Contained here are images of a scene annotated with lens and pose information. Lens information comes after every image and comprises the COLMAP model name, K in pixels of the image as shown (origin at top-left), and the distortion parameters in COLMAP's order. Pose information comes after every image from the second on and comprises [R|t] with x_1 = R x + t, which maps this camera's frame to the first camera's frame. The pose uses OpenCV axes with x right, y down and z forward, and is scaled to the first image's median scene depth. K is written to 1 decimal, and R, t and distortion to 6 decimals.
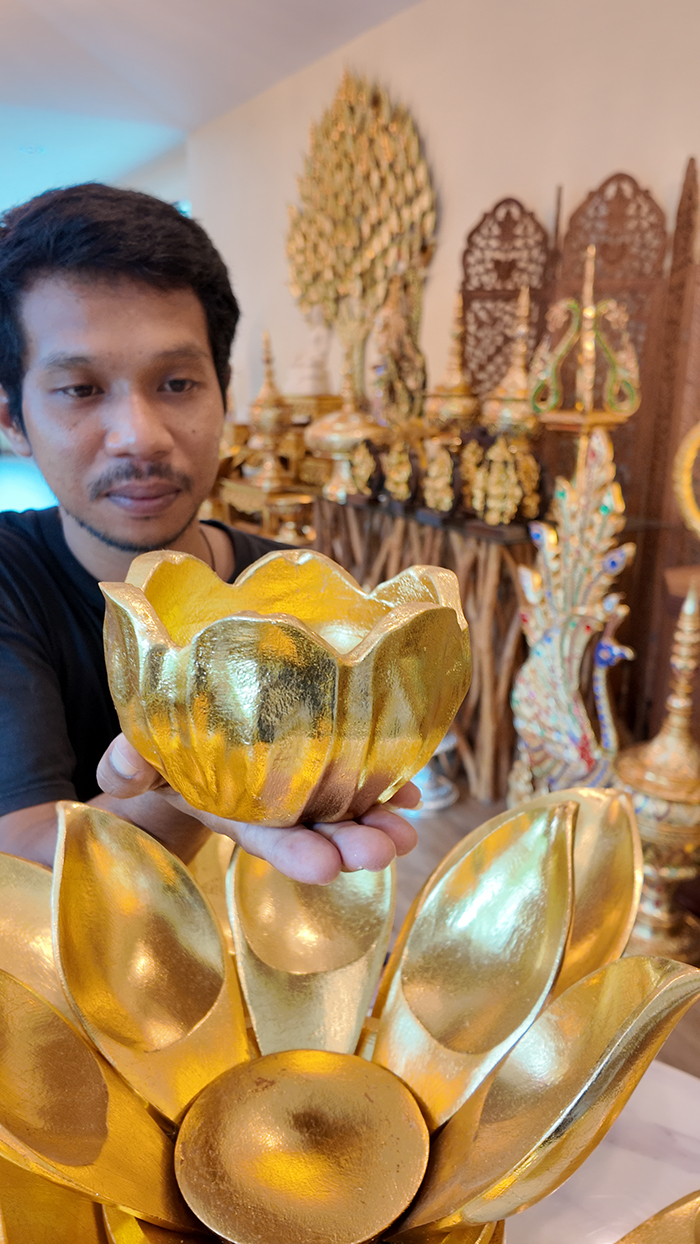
lens RADIAL K [[917.2, 0, 350.1], [0, 917.2, 616.1], [0, 0, 1]] dist [0.159878, -0.287370]
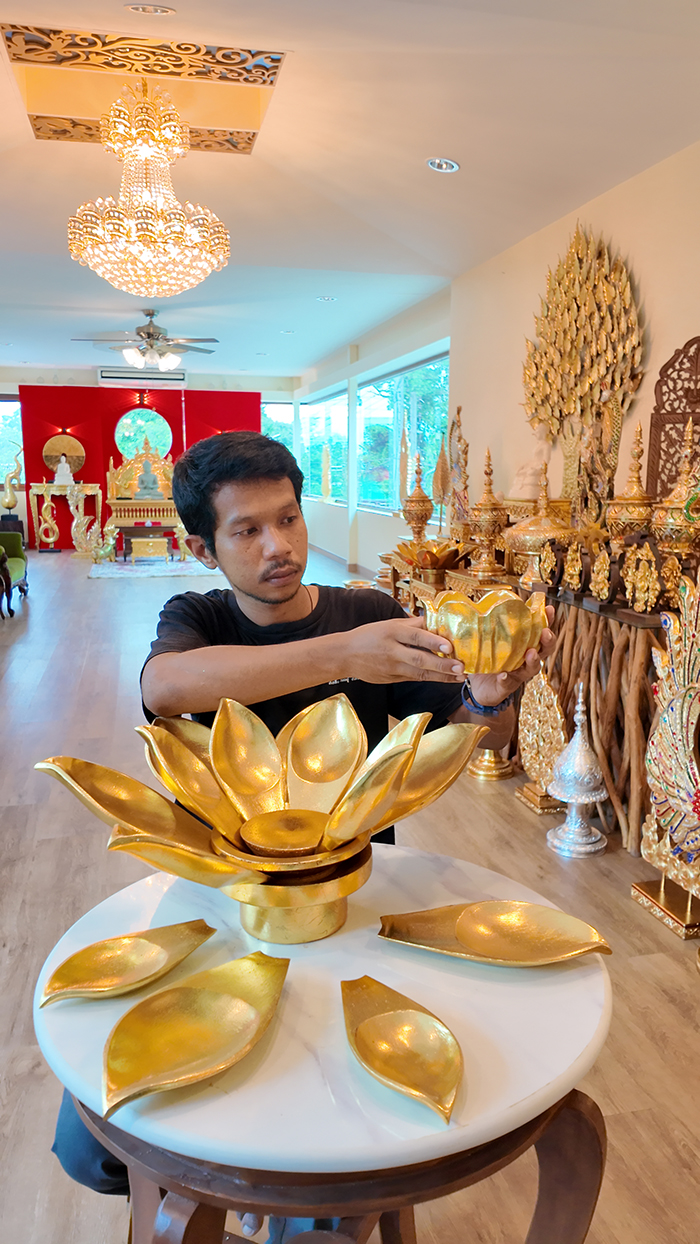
lens RADIAL K [[913.5, 0, 350.0], [0, 913.5, 622.0], [0, 0, 1]] dist [0.135650, -0.217055]
pose [[0.955473, 0.047457, -0.291239, 0.129648], [-0.073508, 0.994148, -0.079165, 0.031779], [0.285777, 0.097048, 0.953369, -0.221737]]
